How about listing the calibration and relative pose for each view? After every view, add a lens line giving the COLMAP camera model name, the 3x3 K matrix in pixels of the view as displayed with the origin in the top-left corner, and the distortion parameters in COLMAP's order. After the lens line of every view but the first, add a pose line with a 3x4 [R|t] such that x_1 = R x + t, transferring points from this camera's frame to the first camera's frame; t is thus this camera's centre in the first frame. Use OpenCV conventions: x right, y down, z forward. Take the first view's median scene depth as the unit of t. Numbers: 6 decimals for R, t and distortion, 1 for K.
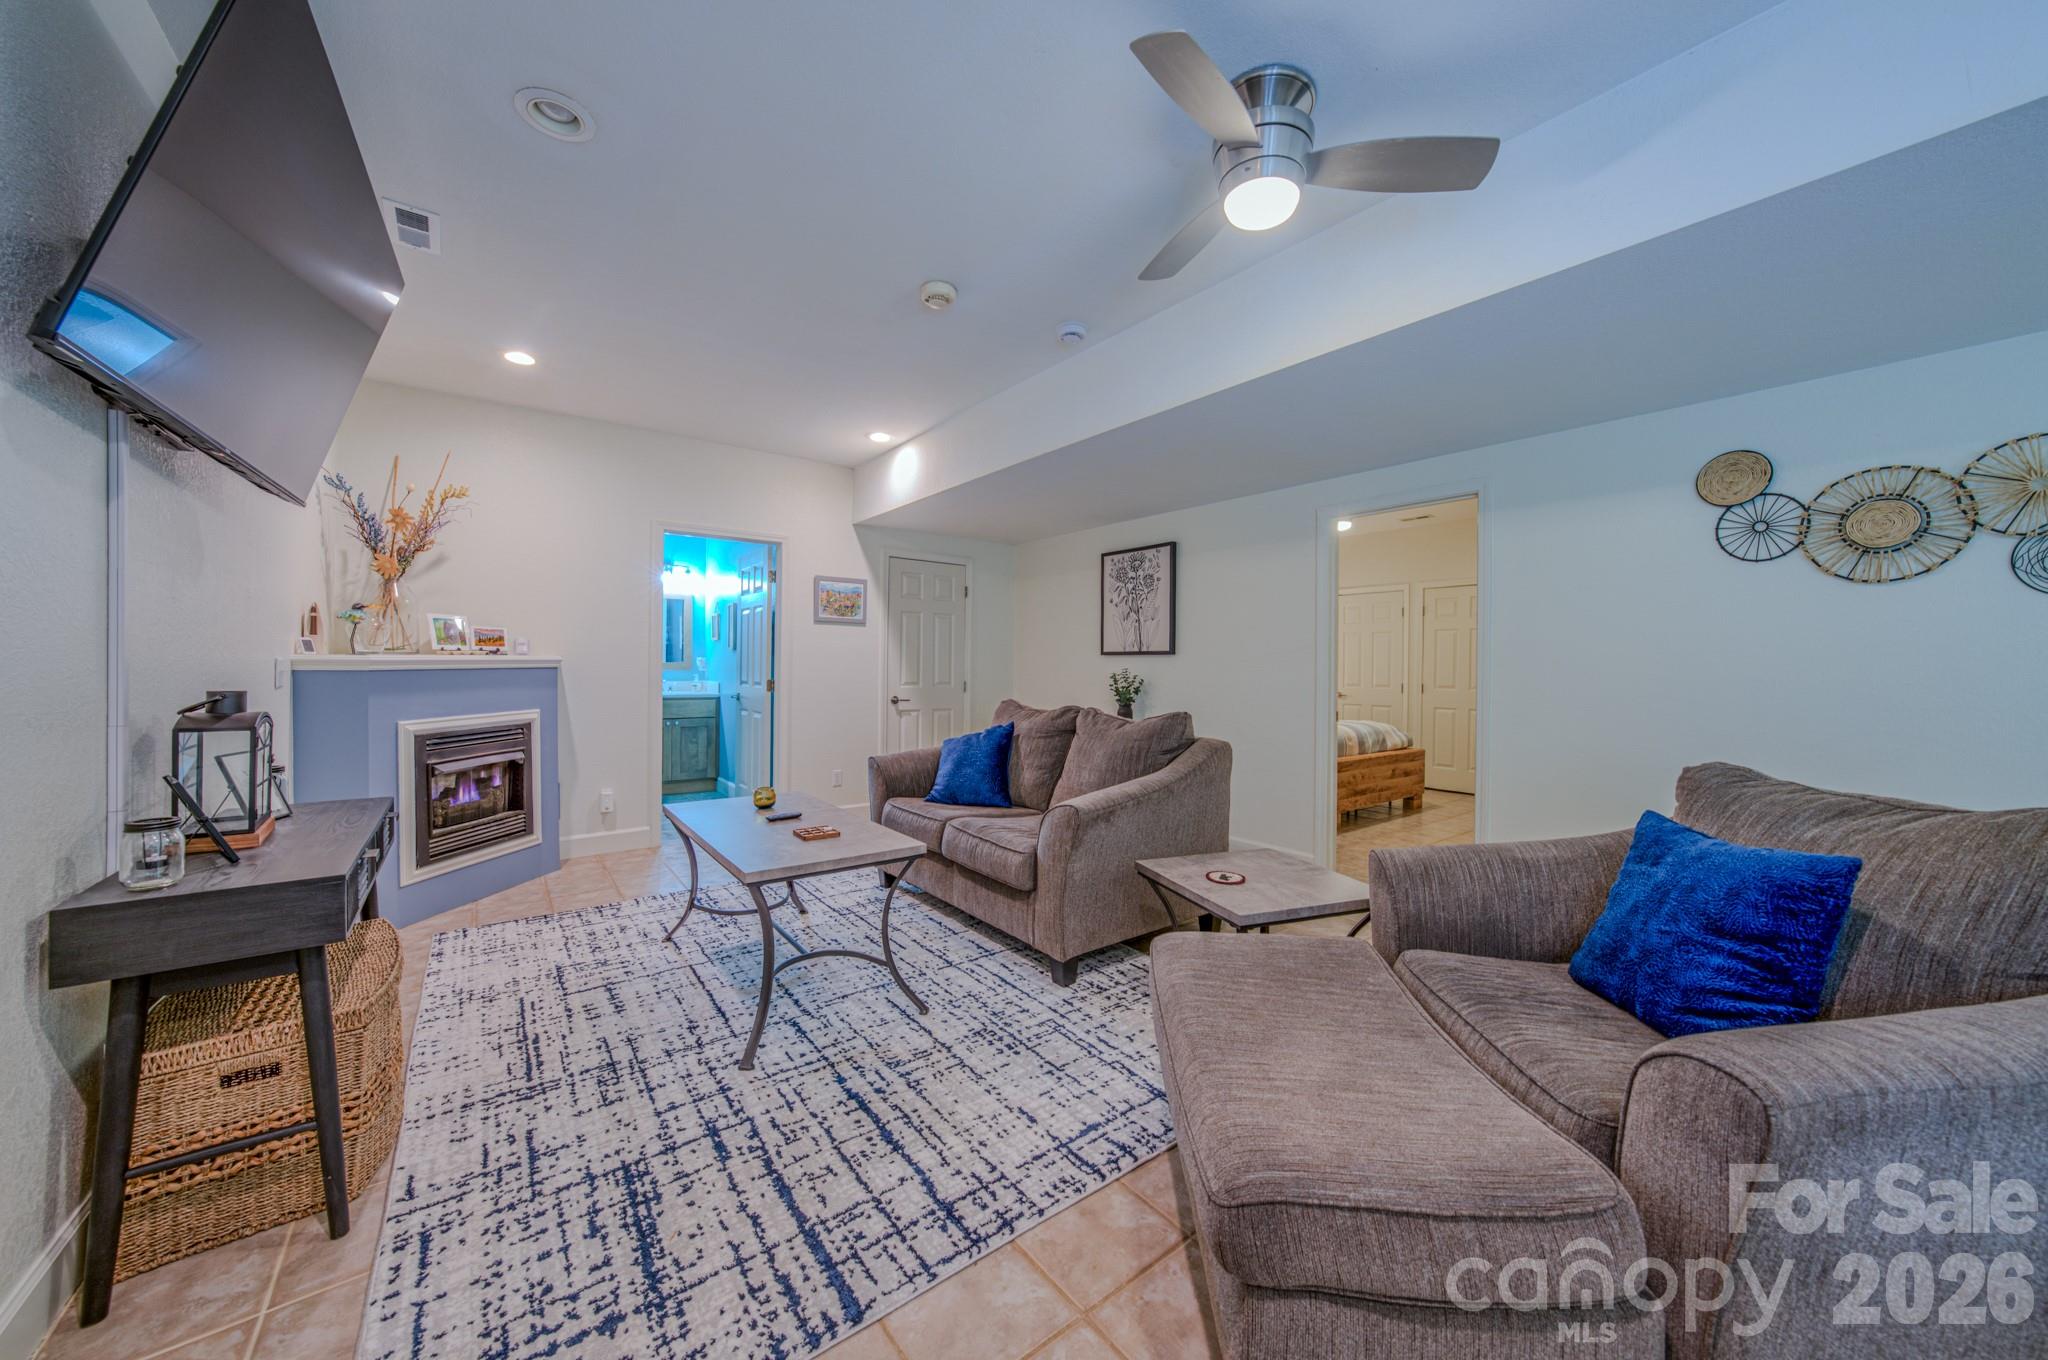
lens RADIAL K [[712.9, 0, 1031.8], [0, 712.9, 669.6], [0, 0, 1]] dist [-0.014121, 0.000016]
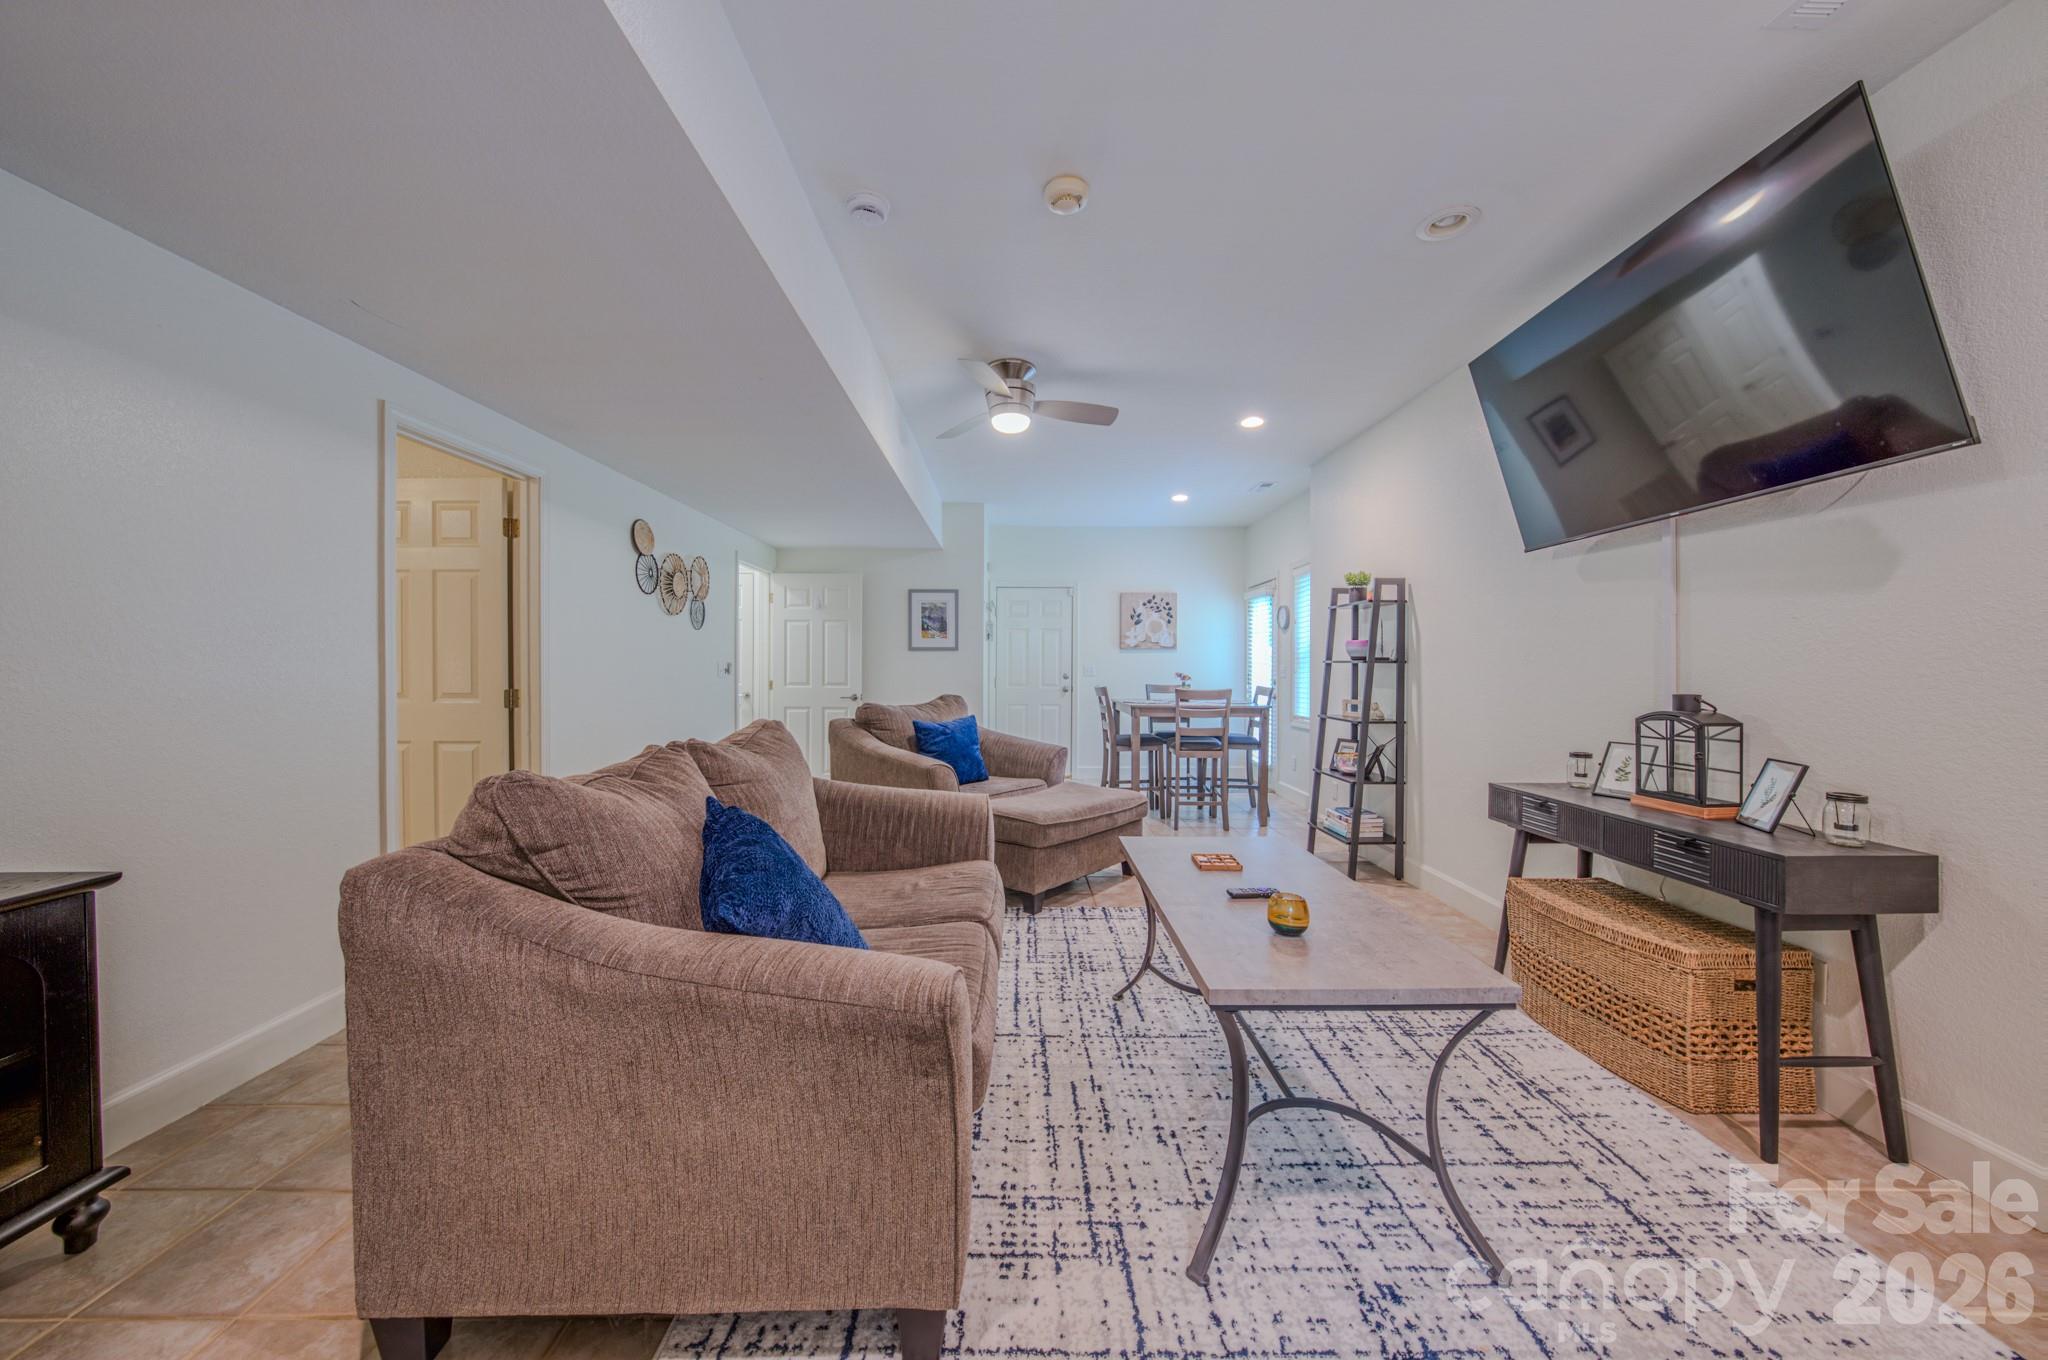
lens RADIAL K [[712.9, 0, 1030.7], [0, 712.9, 673.0], [0, 0, 1]] dist [-0.014121, 0.000016]
pose [[-0.799327, -0.020518, 0.600546, -0.667314], [-0.010807, 0.999746, 0.019773, -0.012317], [-0.600799, 0.009315, -0.799346, 1.913764]]
